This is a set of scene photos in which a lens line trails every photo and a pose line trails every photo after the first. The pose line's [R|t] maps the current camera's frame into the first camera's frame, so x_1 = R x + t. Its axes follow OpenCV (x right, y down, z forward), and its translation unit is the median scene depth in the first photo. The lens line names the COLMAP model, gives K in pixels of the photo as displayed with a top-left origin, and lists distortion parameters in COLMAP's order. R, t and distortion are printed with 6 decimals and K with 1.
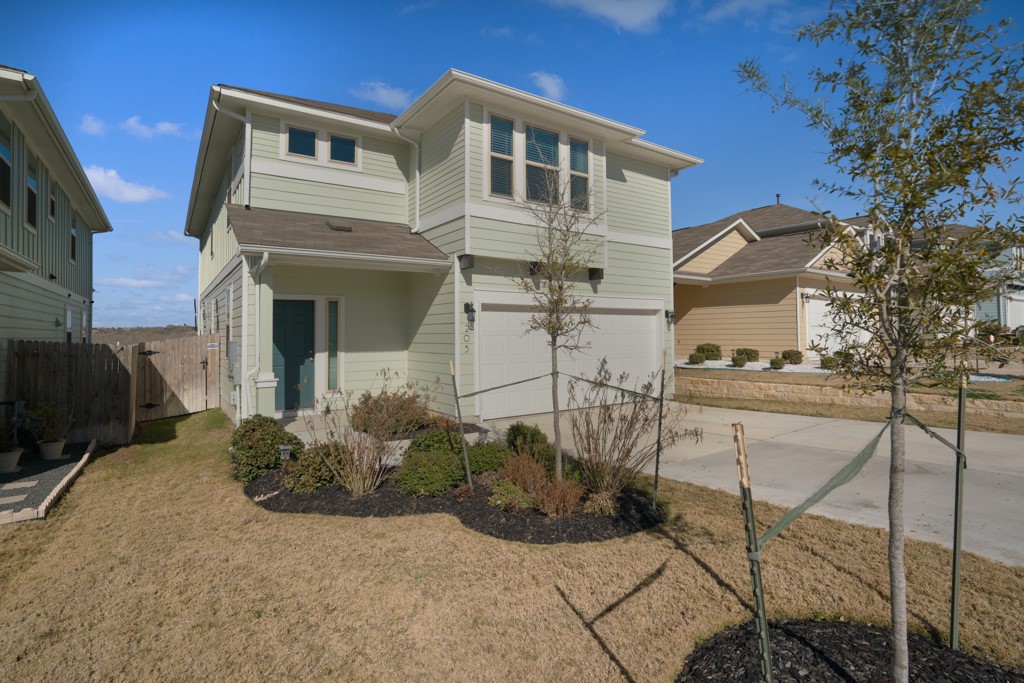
lens RADIAL K [[507.2, 0, 509.5], [0, 507.2, 310.2], [0, 0, 1]] dist [-0.002737, 0.000099]
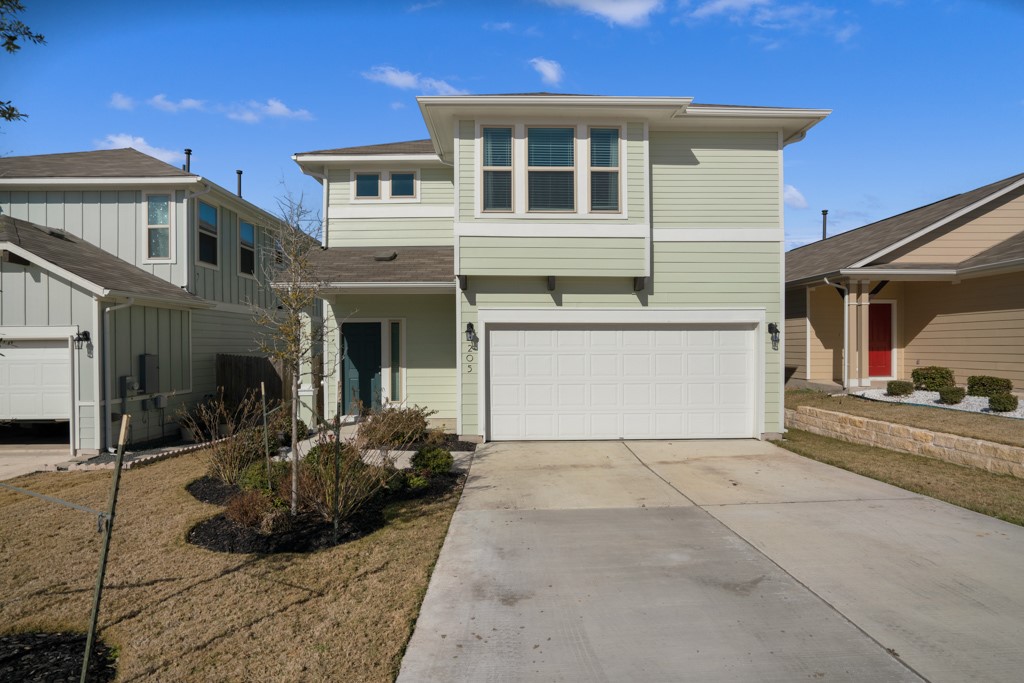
lens RADIAL K [[527.7, 0, 512.0], [0, 527.7, 341.5], [0, 0, 1]] dist [-0.012525, -0.000052]
pose [[0.834564, 0.001352, -0.550909, 0.525288], [0.022401, 0.999087, 0.036387, -0.013046], [0.550455, -0.042708, 0.833772, 0.165357]]
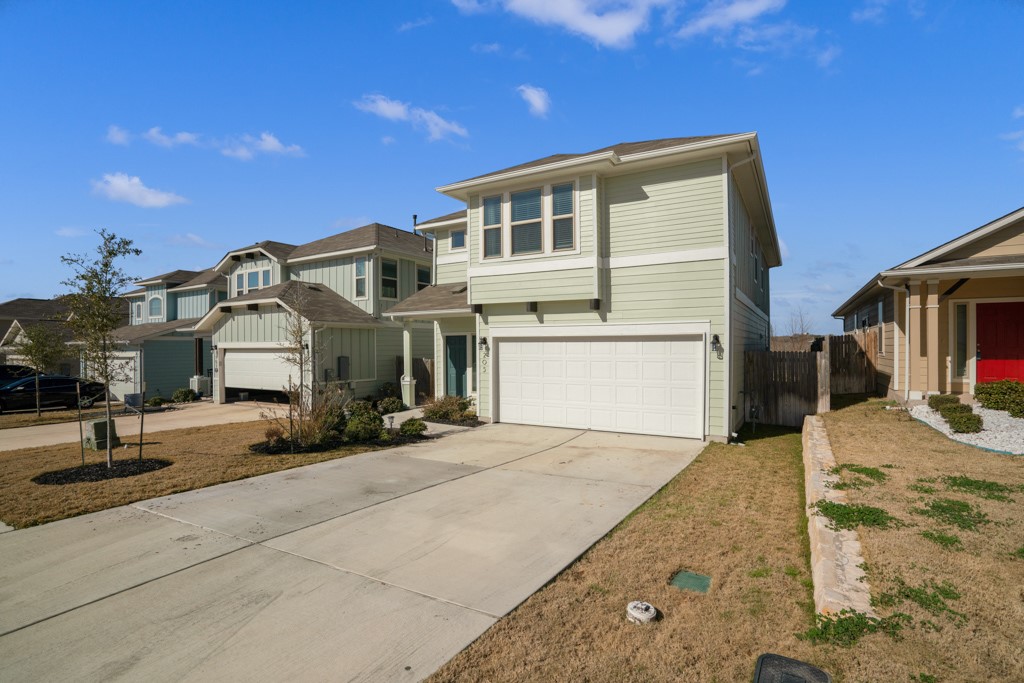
lens RADIAL K [[493.7, 0, 512.0], [0, 493.7, 341.5], [0, 0, 1]] dist [0.000635, -0.000028]
pose [[0.430464, -0.000751, -0.902607, 1.112887], [0.042523, 0.998906, 0.019448, -0.024233], [0.901605, -0.046753, 0.430025, 0.450453]]
